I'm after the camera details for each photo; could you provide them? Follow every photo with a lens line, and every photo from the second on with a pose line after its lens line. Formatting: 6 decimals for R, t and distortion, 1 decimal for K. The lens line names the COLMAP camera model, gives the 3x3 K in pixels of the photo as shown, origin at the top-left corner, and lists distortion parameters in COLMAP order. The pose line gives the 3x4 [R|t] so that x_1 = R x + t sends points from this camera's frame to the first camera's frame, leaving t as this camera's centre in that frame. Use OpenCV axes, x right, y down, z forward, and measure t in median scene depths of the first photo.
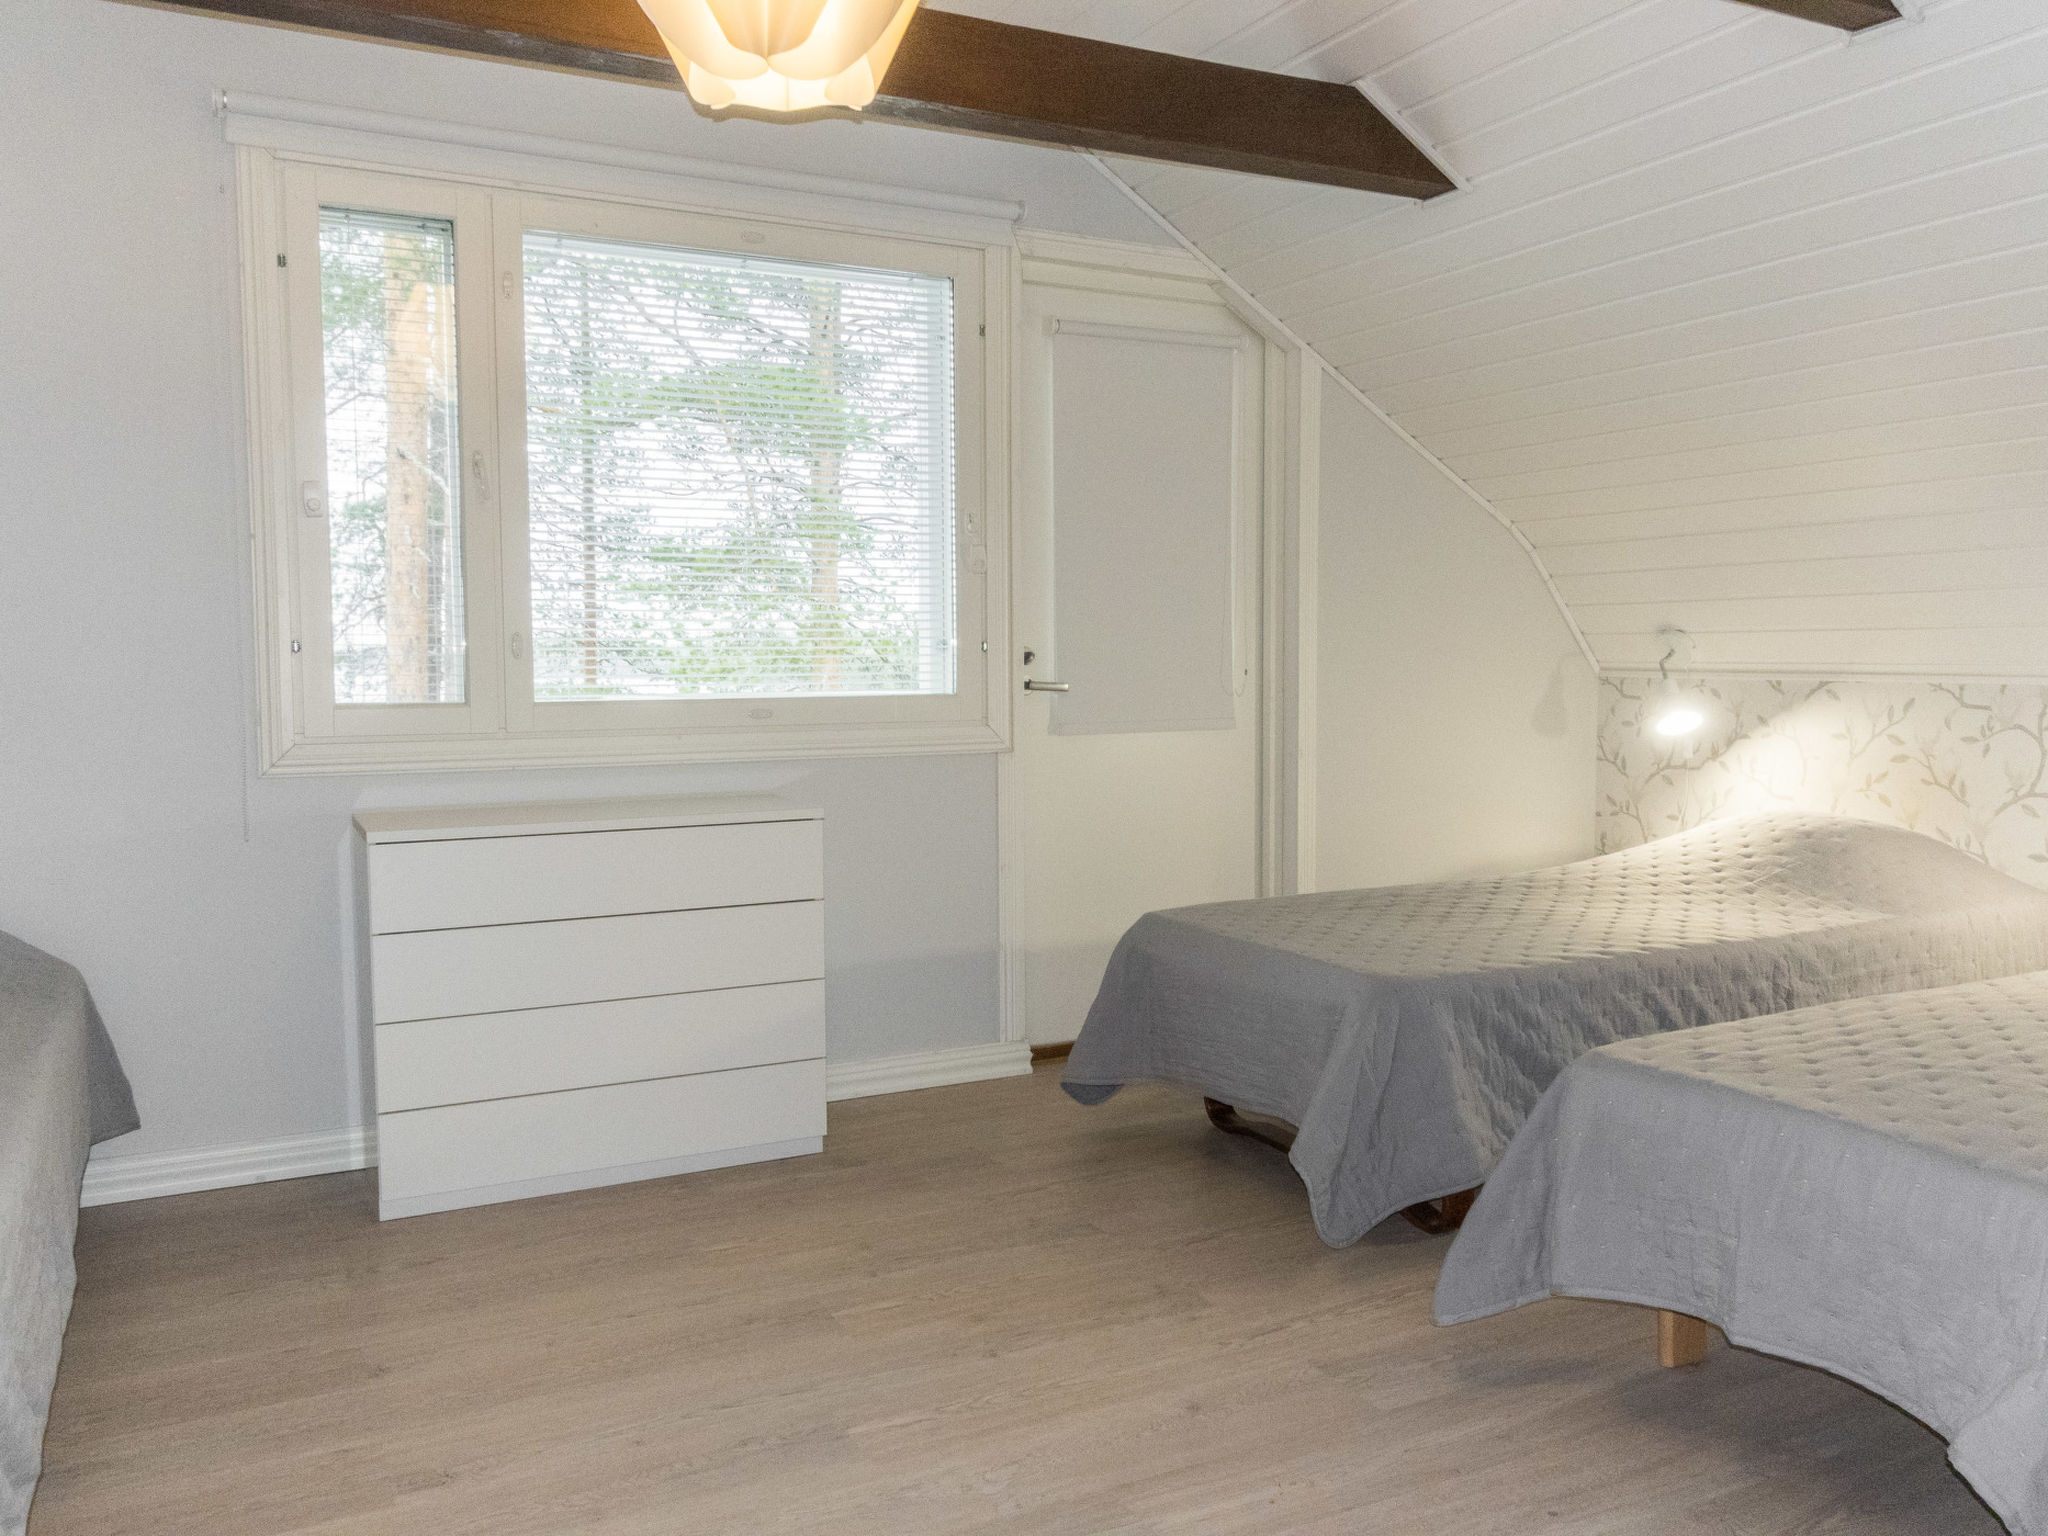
lens RADIAL K [[1605.3, 0, 1029.0], [0, 1605.3, 764.6], [0, 0, 1]] dist [0.013987, -0.005729]
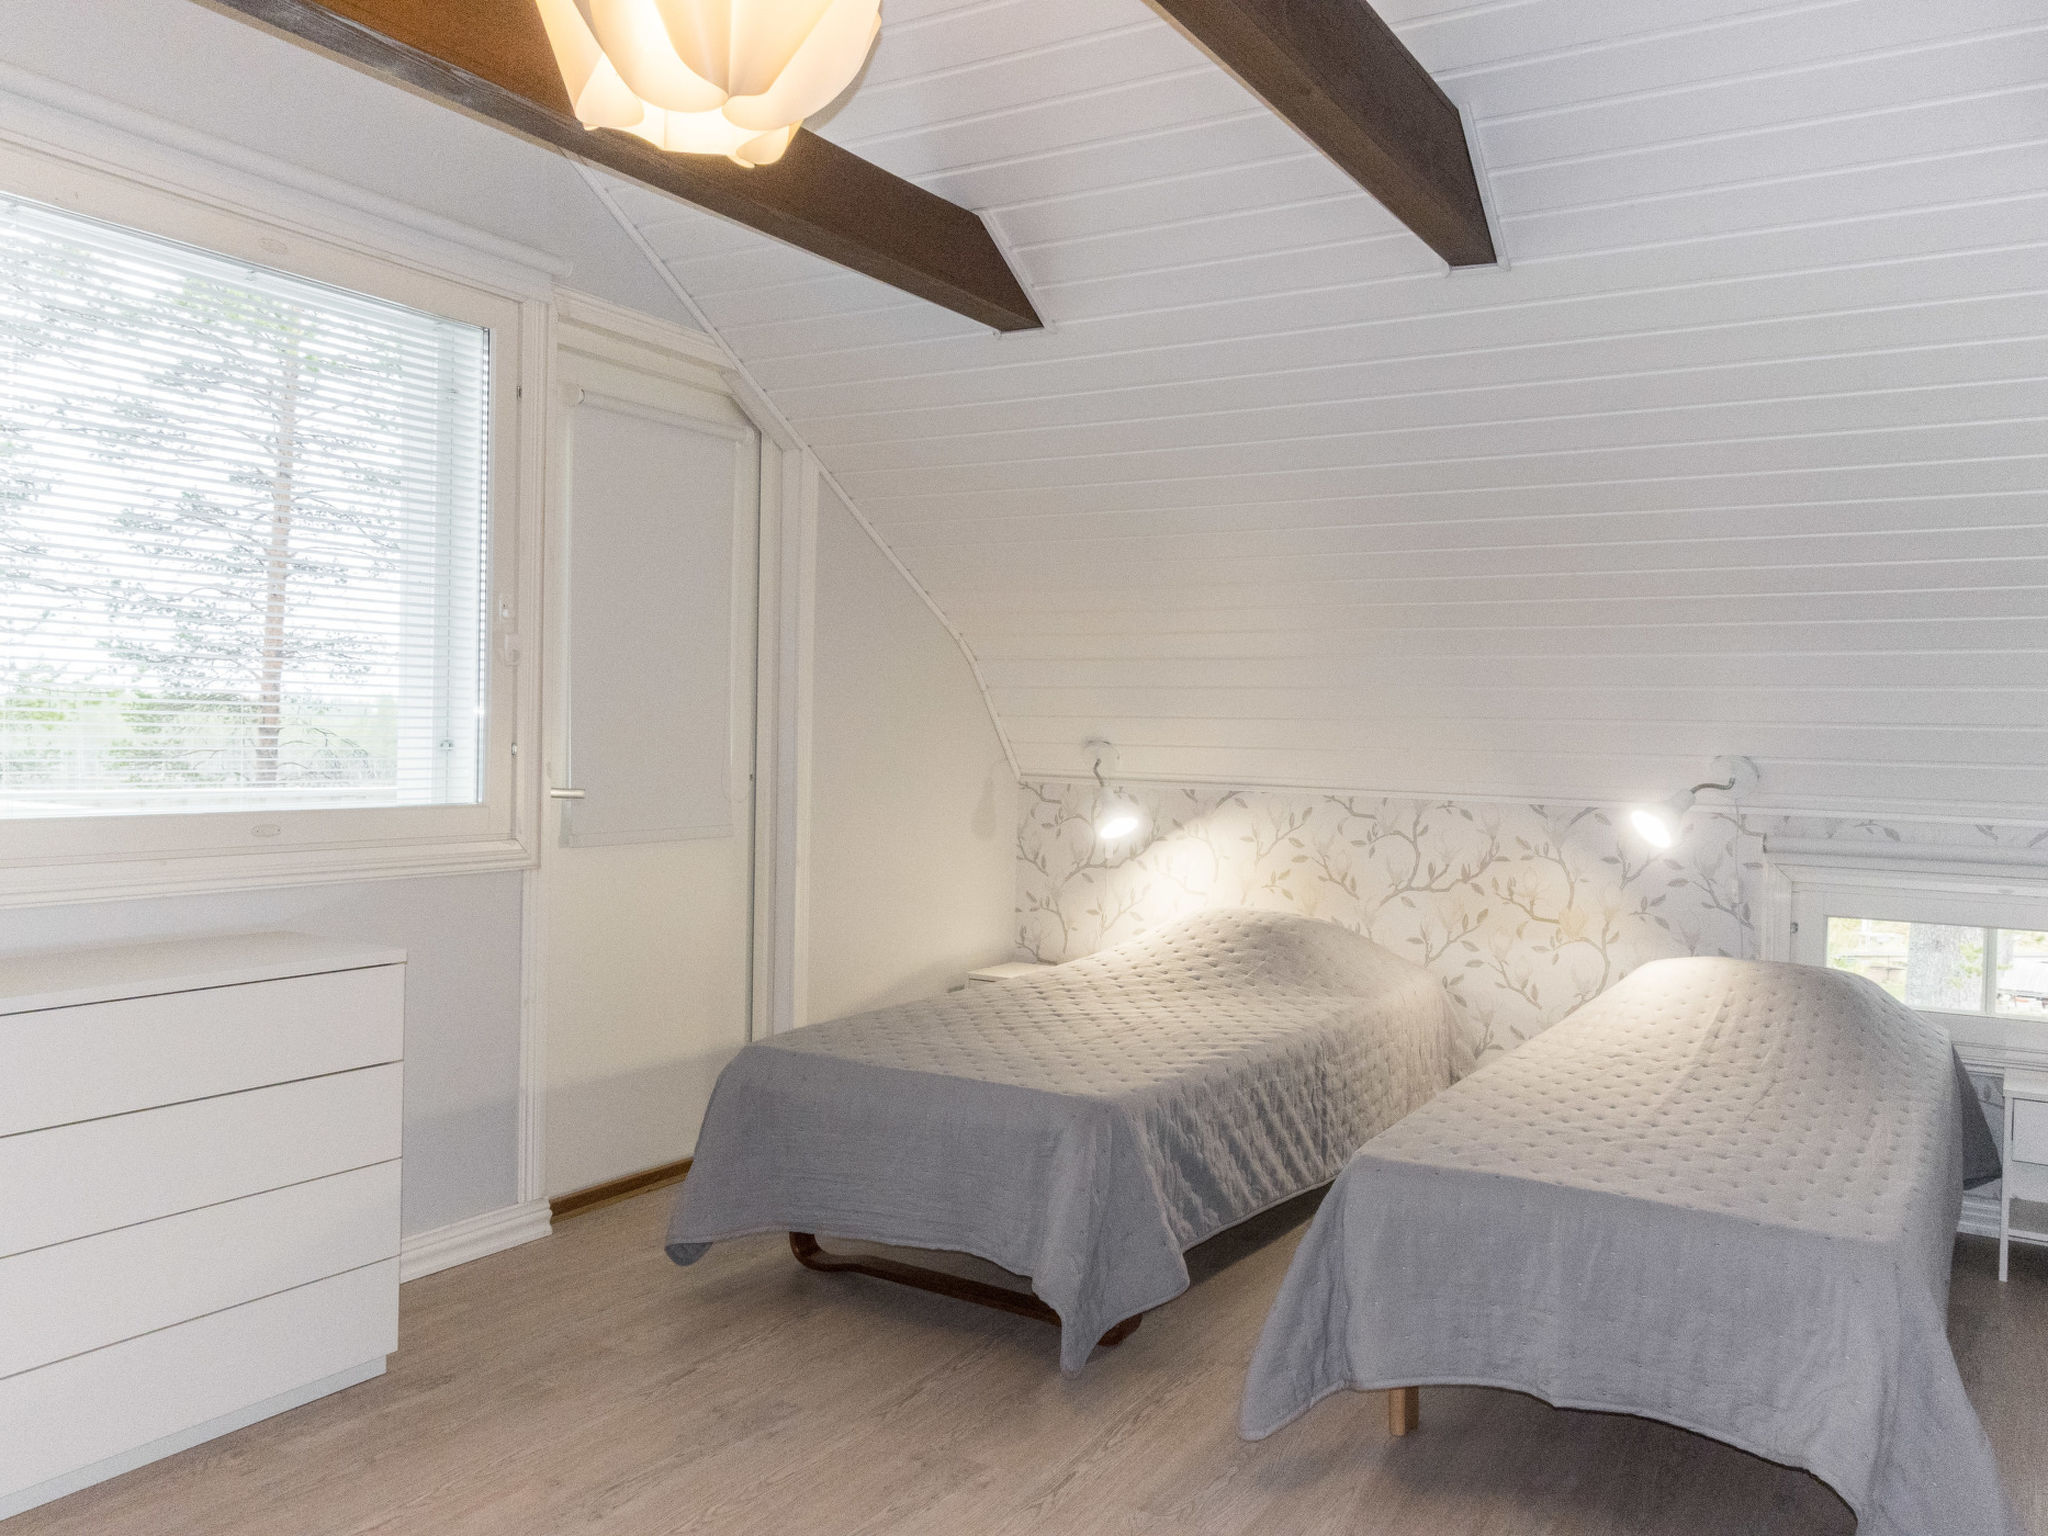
lens RADIAL K [[1605.3, 0, 1030.5], [0, 1605.3, 761.2], [0, 0, 1]] dist [0.013987, -0.005729]
pose [[0.853742, 0.015331, 0.520471, -0.244308], [0.010447, 0.998861, -0.046560, -0.023080], [-0.520592, 0.045187, 0.852609, 0.107231]]
